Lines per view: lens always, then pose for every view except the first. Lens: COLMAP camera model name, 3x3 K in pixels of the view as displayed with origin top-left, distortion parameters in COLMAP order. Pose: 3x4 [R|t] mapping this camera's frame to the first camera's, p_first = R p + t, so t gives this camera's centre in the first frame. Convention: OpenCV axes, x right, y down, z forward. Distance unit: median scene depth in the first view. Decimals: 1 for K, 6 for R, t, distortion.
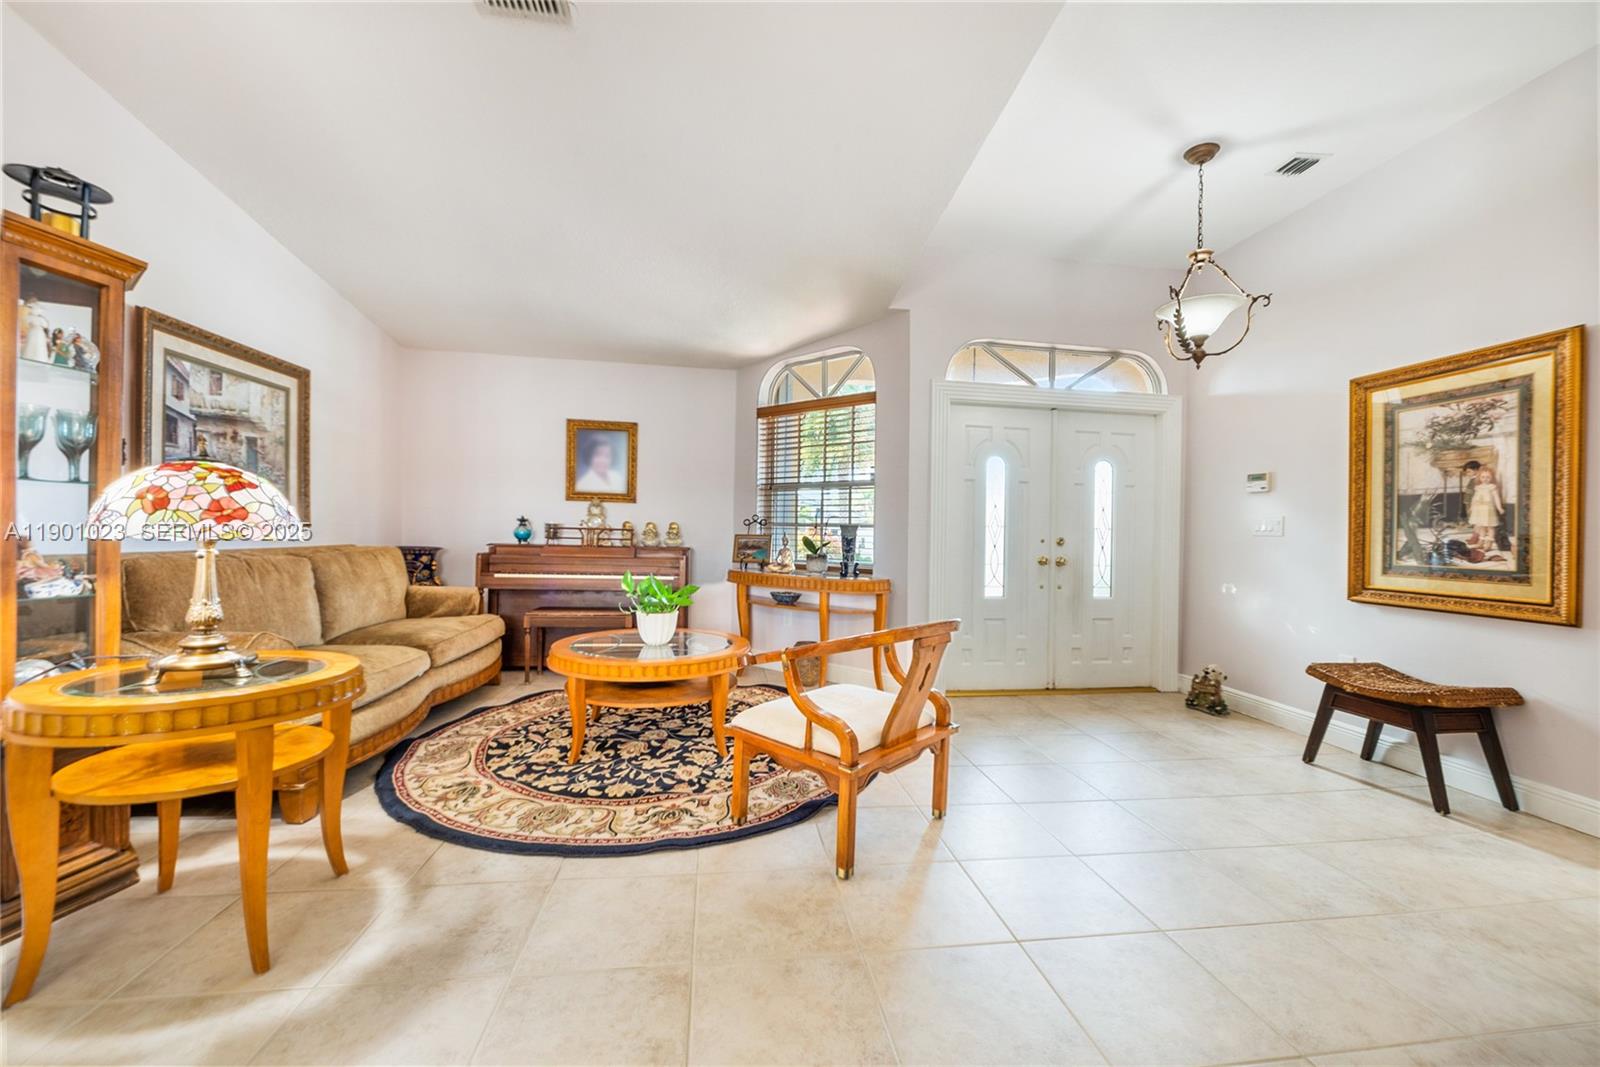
lens RADIAL K [[634.4, 0, 800.0], [0, 634.4, 533.5], [0, 0, 1]] dist [-0.012082, -0.000077]
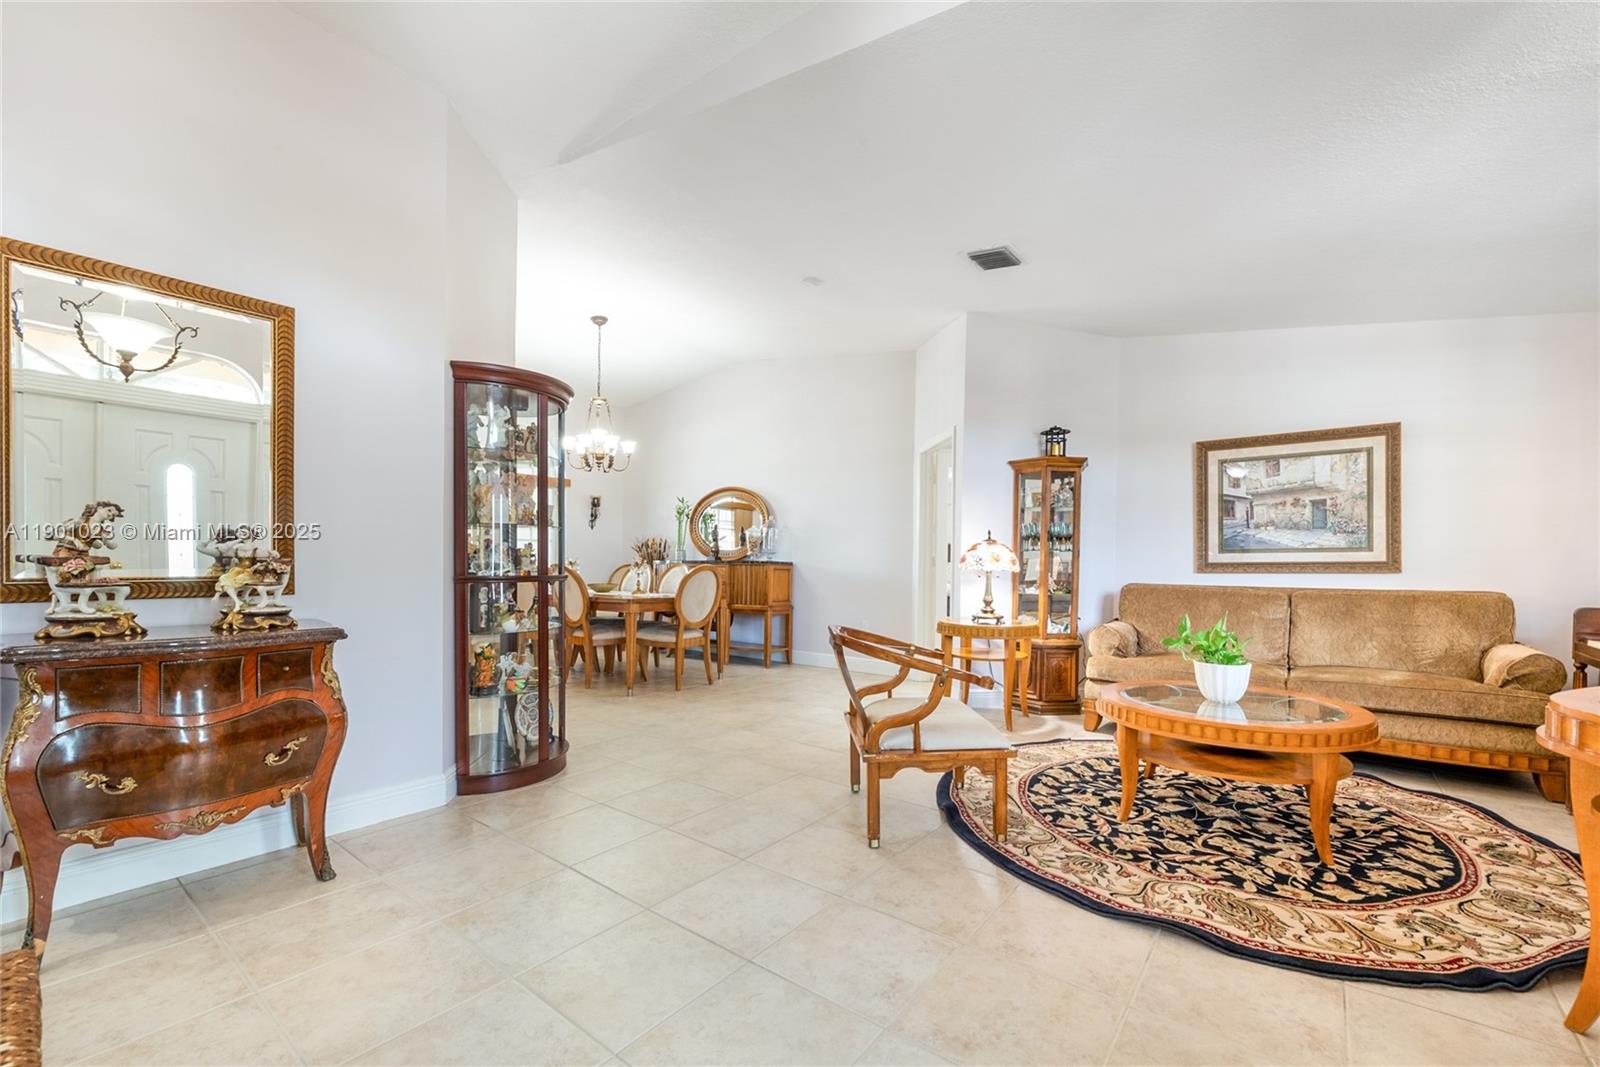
lens RADIAL K [[658.3, 0, 817.6], [0, 658.3, 556.5], [0, 0, 1]] dist [-0.013687, -0.000086]
pose [[-0.707177, -0.039992, -0.705905, 0.673522], [-0.027745, 0.999200, -0.028813, 0.022700], [0.706492, -0.000790, -0.707720, 1.099907]]
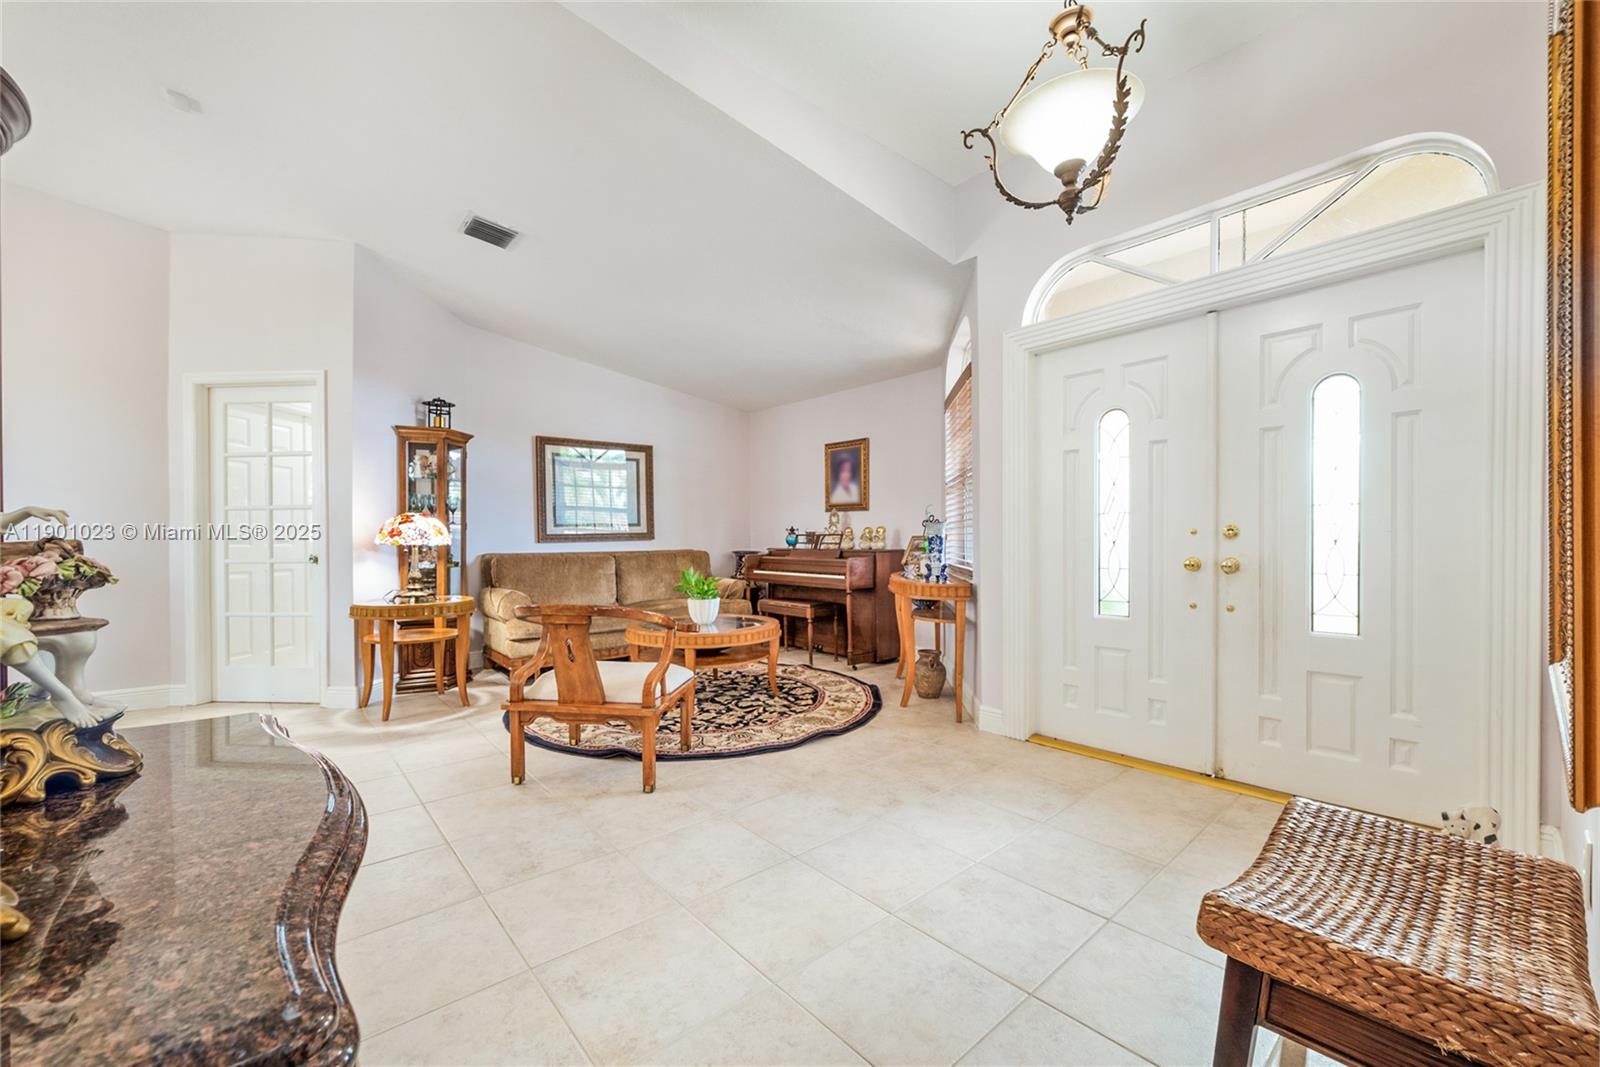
lens RADIAL K [[634.4, 0, 800.0], [0, 634.4, 533.5], [0, 0, 1]] dist [-0.012082, -0.000077]
pose [[0.545017, -0.032605, -0.837791, 0.854204], [0.019870, 0.999465, -0.025970, 0.026410], [0.838190, -0.002492, 0.545373, 0.415800]]
